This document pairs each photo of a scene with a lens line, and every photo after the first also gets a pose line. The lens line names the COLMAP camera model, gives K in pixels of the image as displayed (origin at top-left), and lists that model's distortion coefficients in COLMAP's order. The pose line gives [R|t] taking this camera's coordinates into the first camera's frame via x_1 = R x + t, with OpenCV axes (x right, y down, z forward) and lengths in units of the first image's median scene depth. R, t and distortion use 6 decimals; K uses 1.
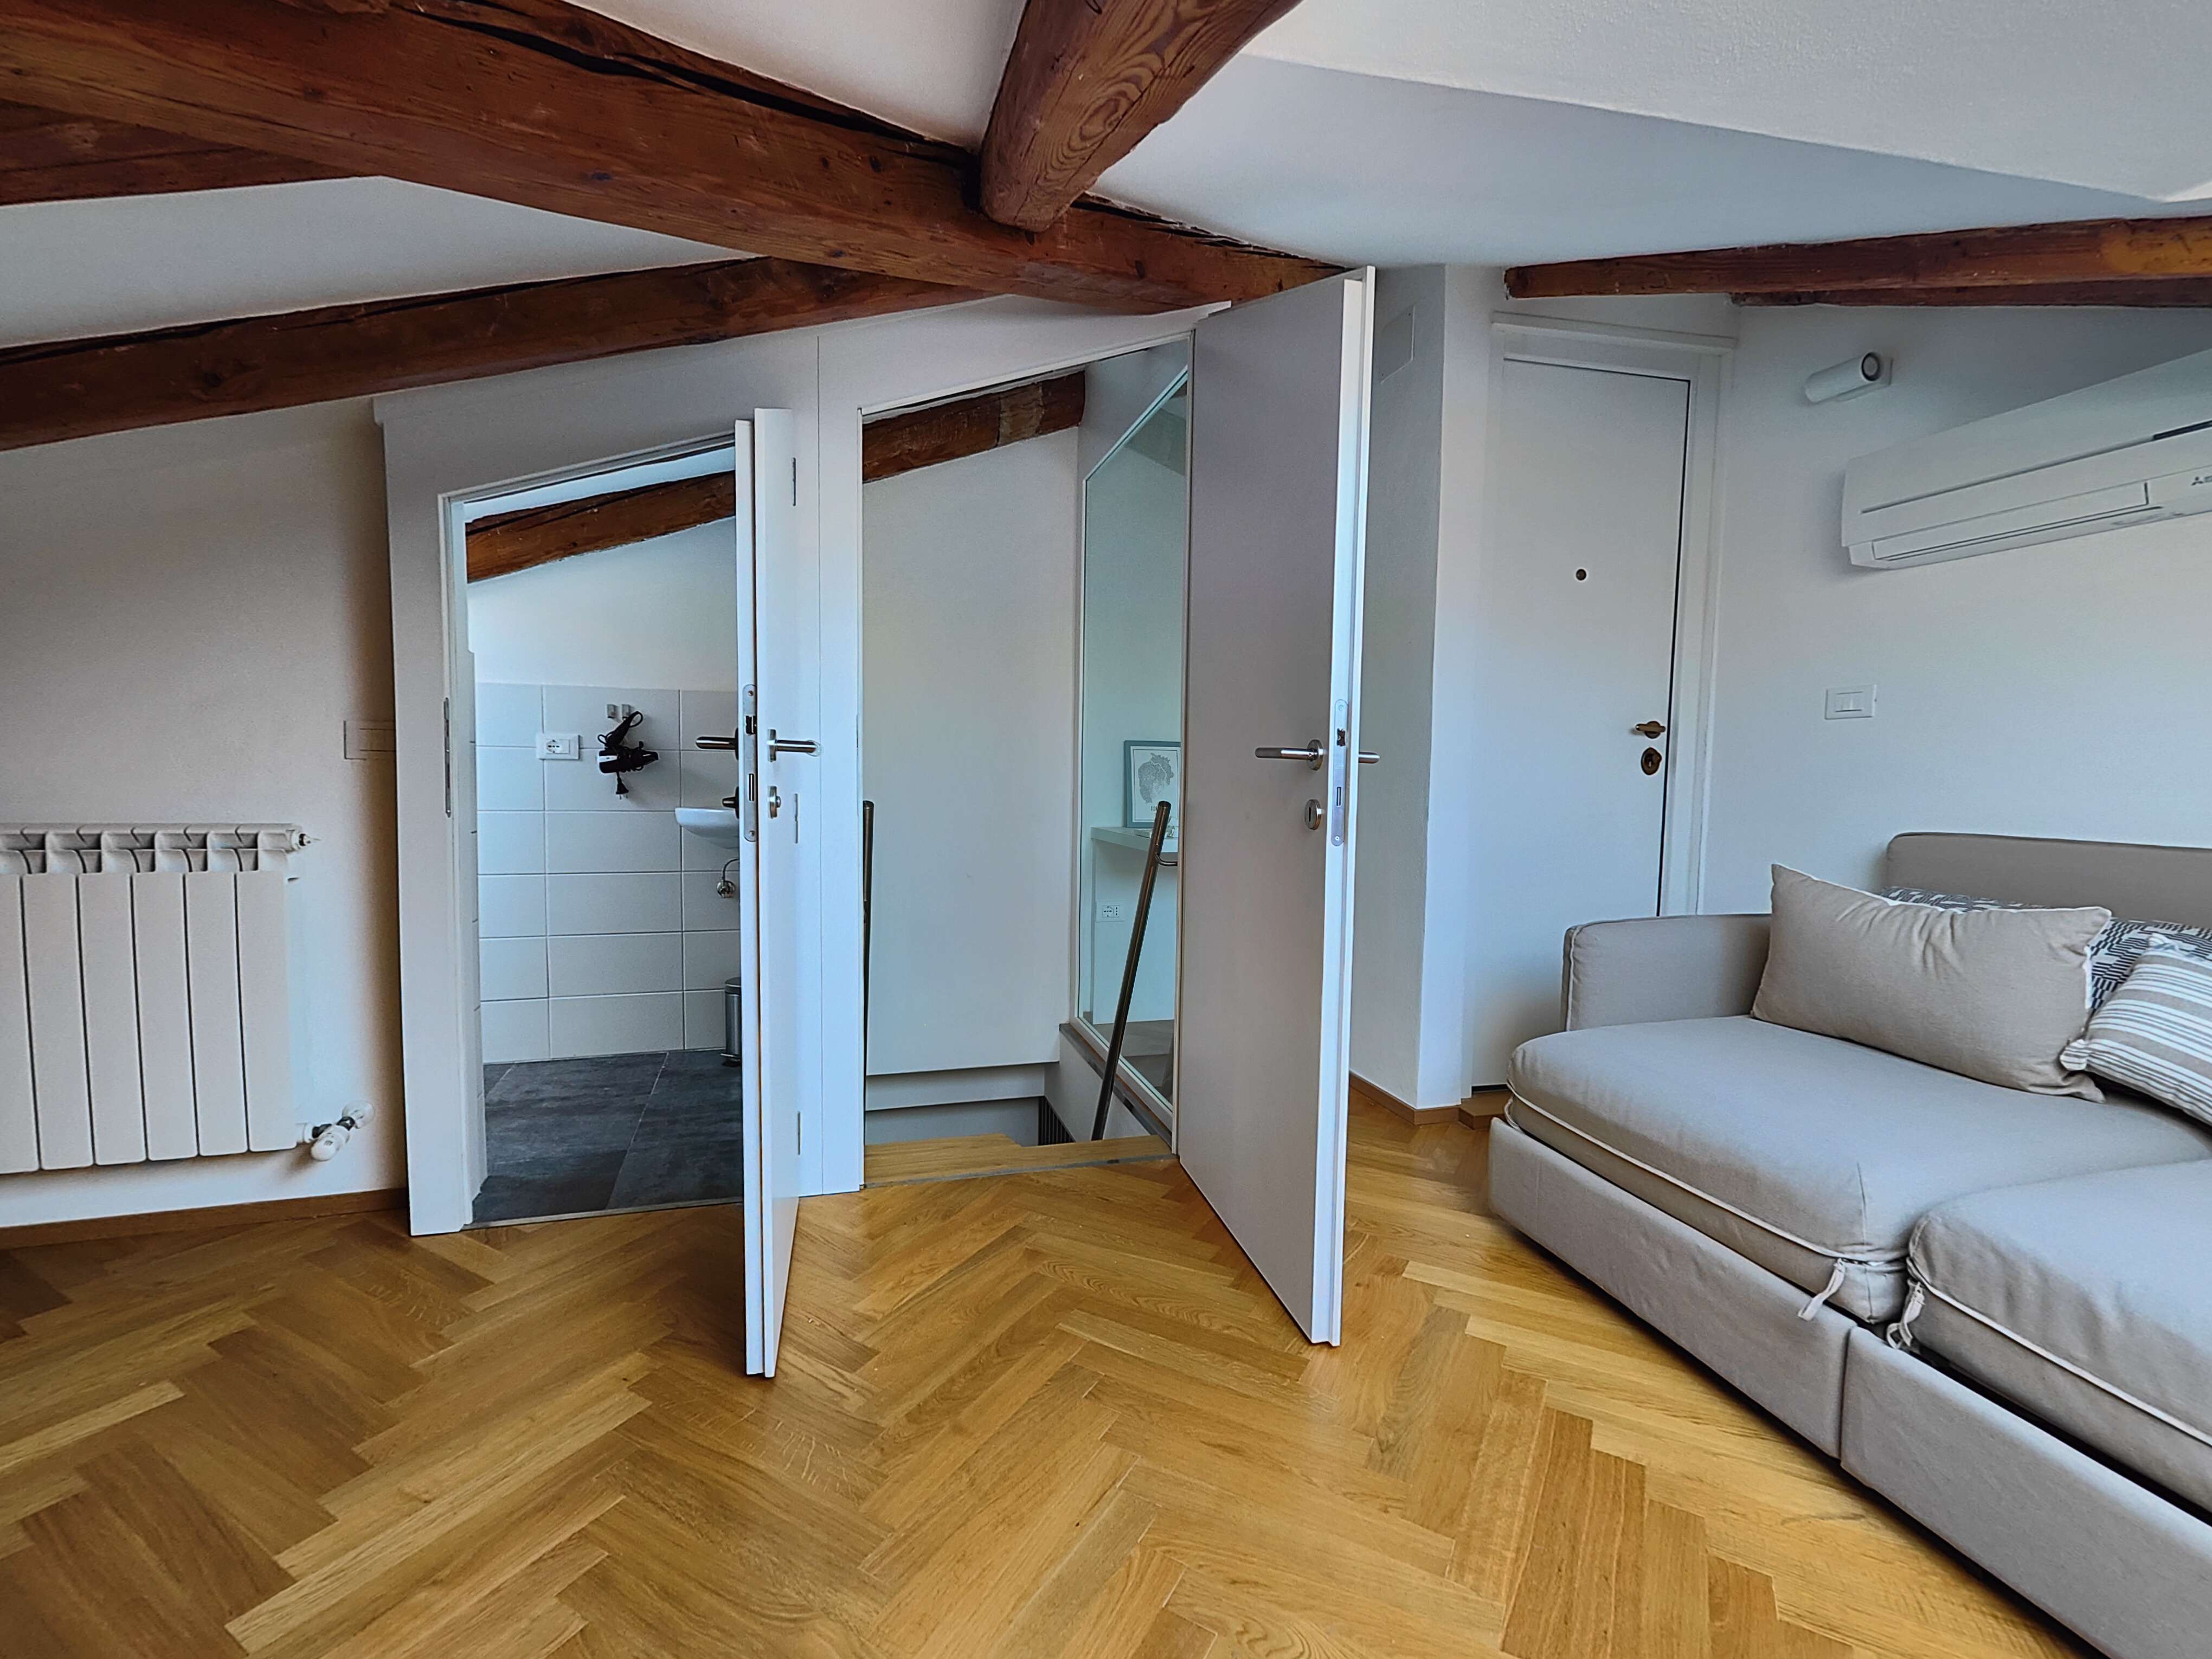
lens RADIAL K [[977.7, 0, 1103.1], [0, 977.7, 839.3], [0, 0, 1]] dist [0.001210, 0.000744]
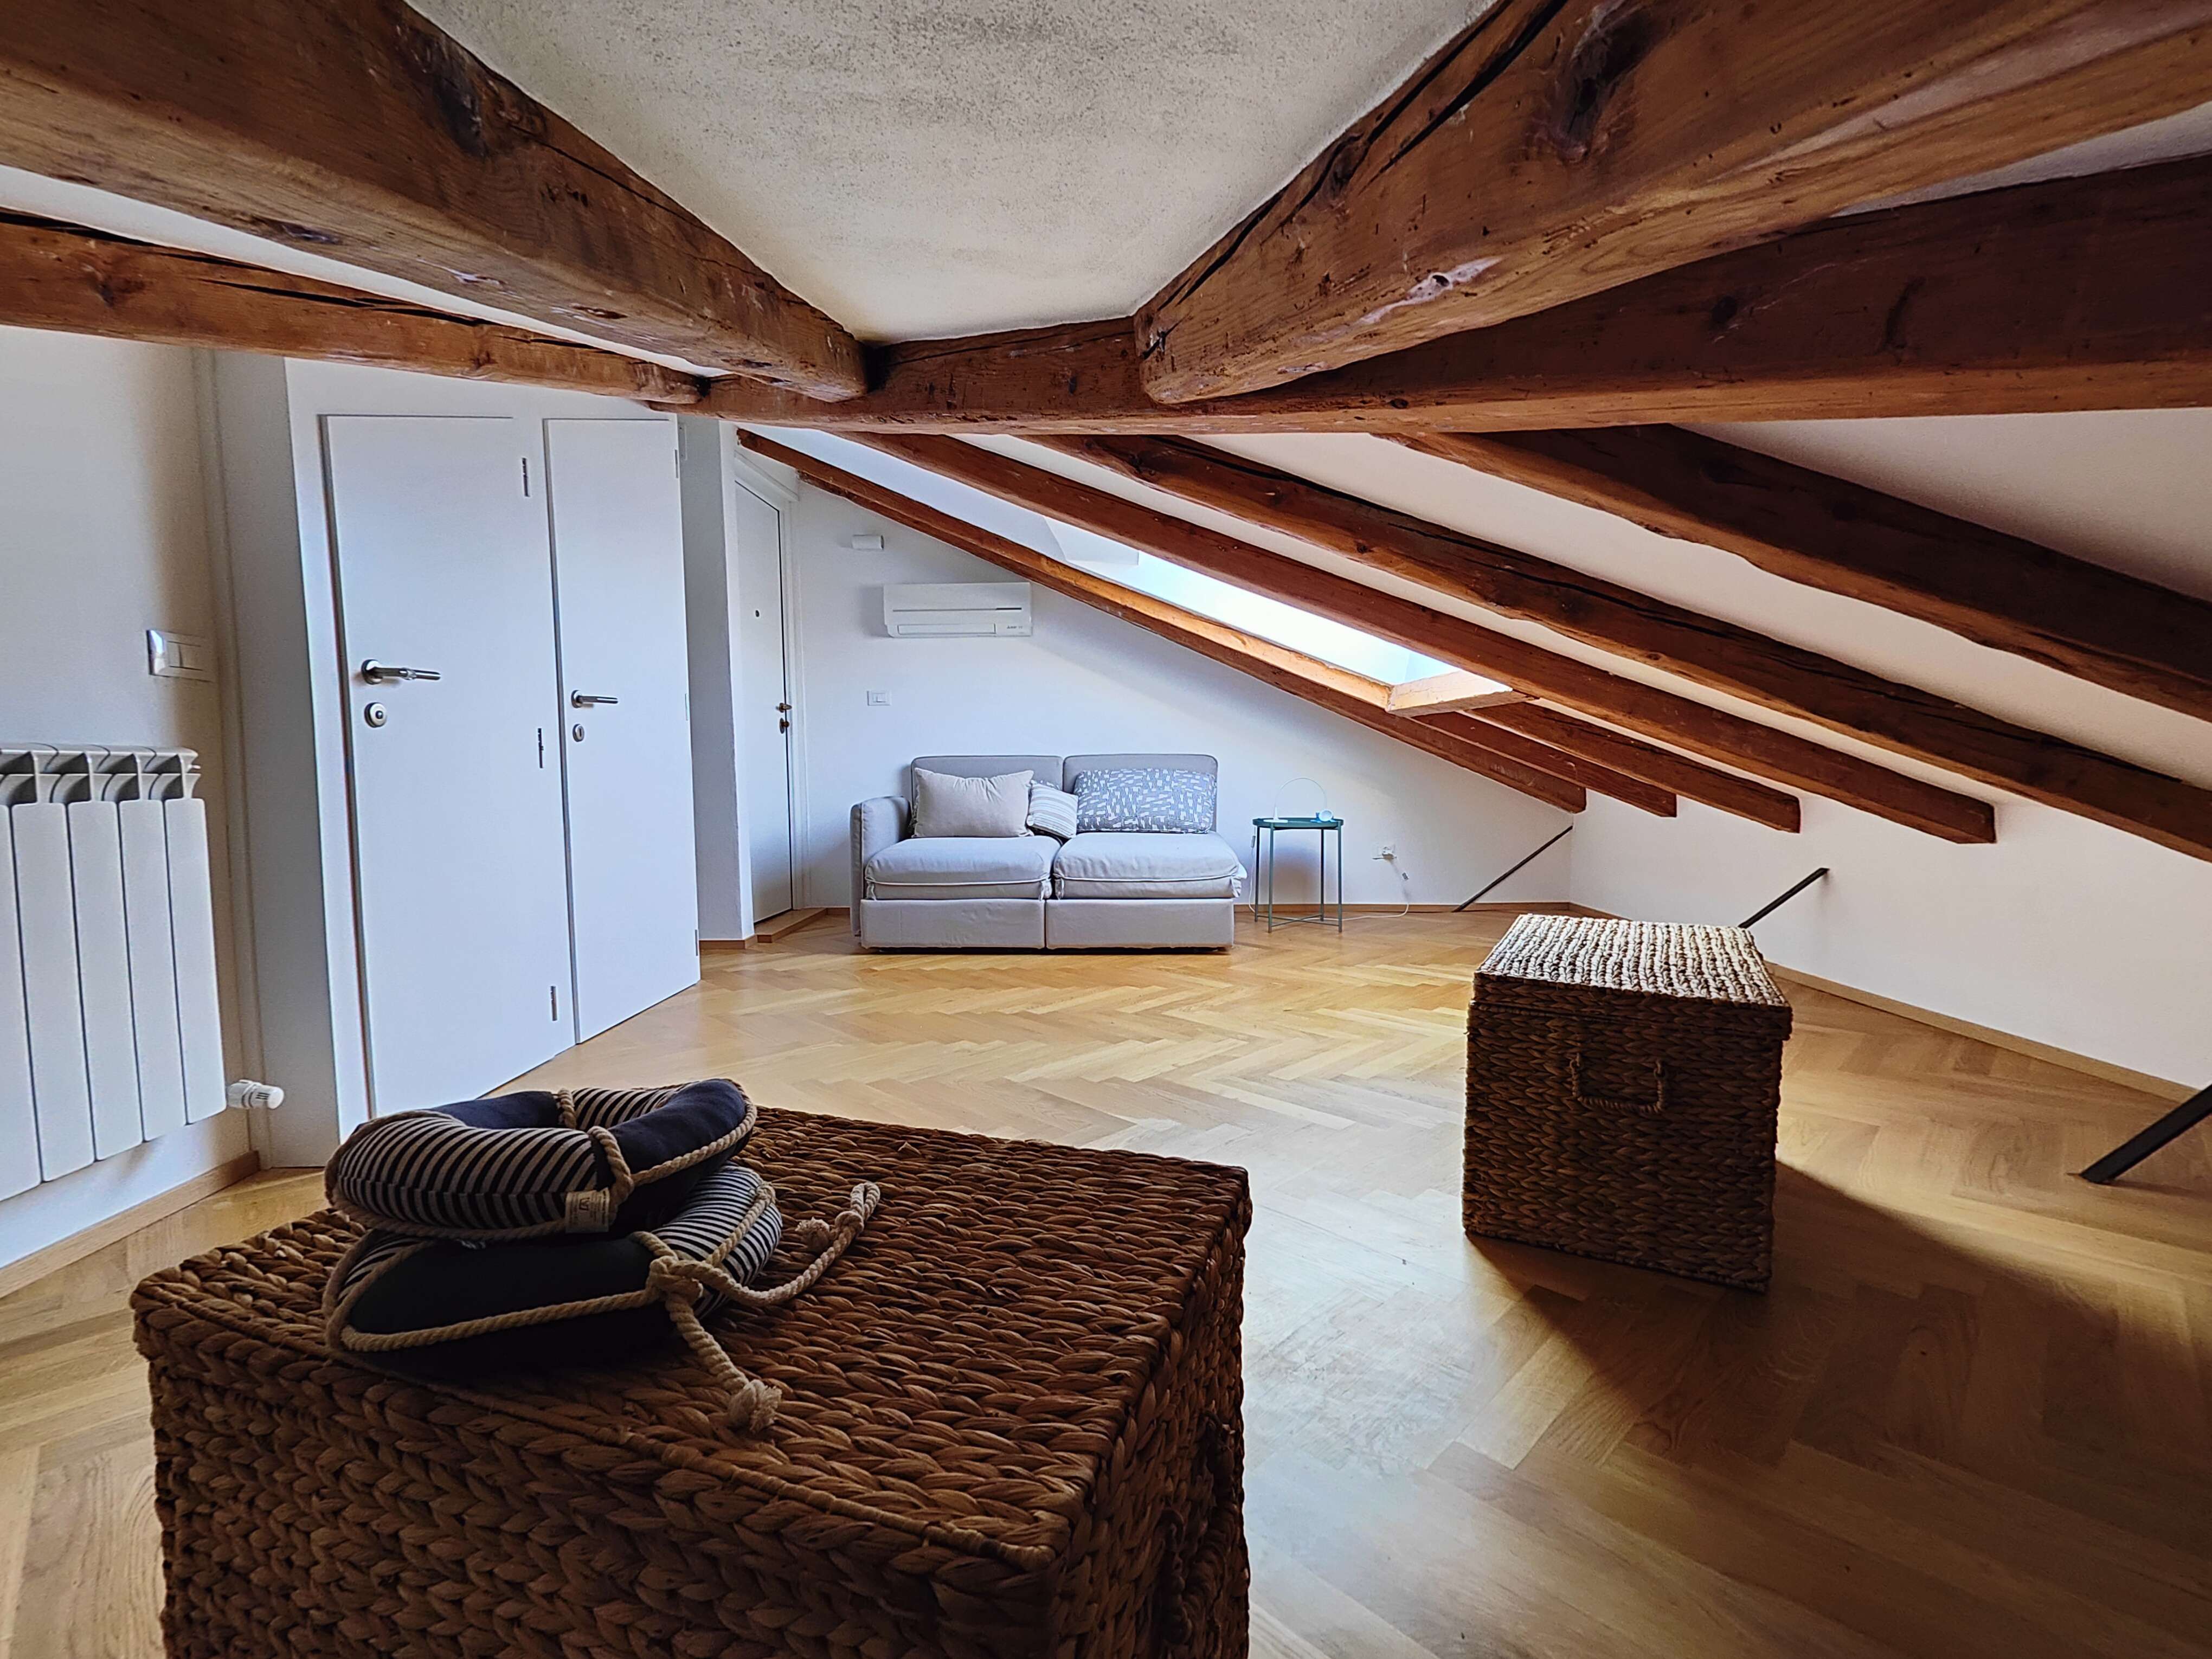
lens RADIAL K [[977.7, 0, 1110.3], [0, 977.7, 824.4], [0, 0, 1]] dist [0.001210, 0.000744]
pose [[0.277401, -0.078215, 0.957565, -1.283609], [0.084824, 0.994782, 0.056681, 0.061482], [-0.957002, 0.065501, 0.282589, -0.047803]]
